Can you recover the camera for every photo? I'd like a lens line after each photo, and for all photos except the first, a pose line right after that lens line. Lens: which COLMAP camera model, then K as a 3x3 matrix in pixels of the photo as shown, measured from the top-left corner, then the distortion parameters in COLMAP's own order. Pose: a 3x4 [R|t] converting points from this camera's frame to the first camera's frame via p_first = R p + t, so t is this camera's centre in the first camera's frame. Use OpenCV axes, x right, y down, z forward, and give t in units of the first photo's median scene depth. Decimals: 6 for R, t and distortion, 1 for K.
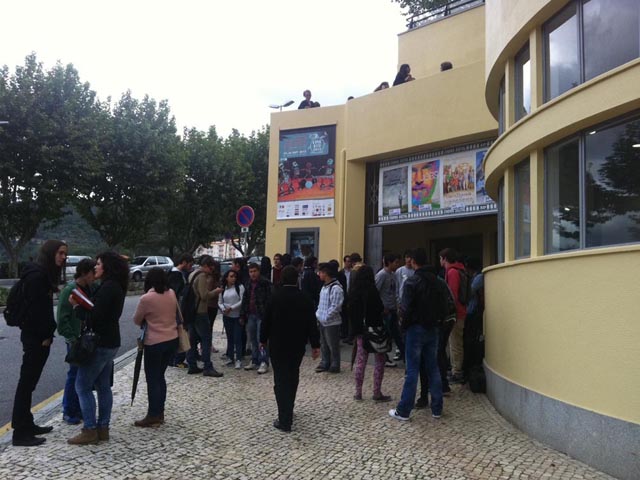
lens RADIAL K [[609.1, 0, 320.0], [0, 609.1, 240.0], [0, 0, 1]] dist [0.105806, -0.179567]
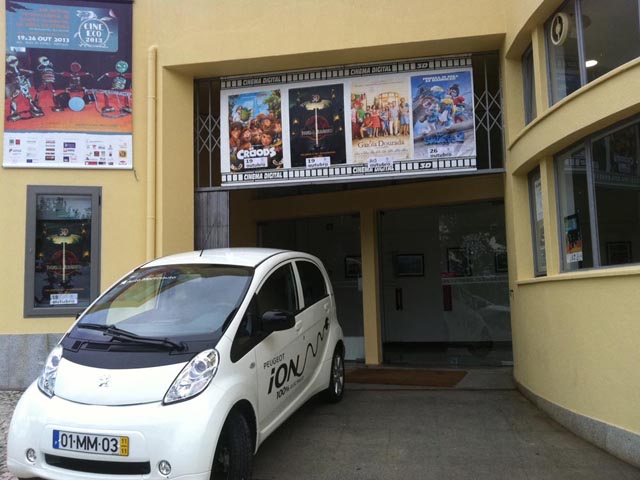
lens RADIAL K [[609.1, 0, 320.0], [0, 609.1, 240.0], [0, 0, 1]] dist [0.105806, -0.179567]
pose [[0.830453, 0.022780, 0.556623, -0.143275], [-0.022601, 0.999719, -0.007195, 0.025213], [-0.556630, -0.006605, 0.830734, 0.471232]]
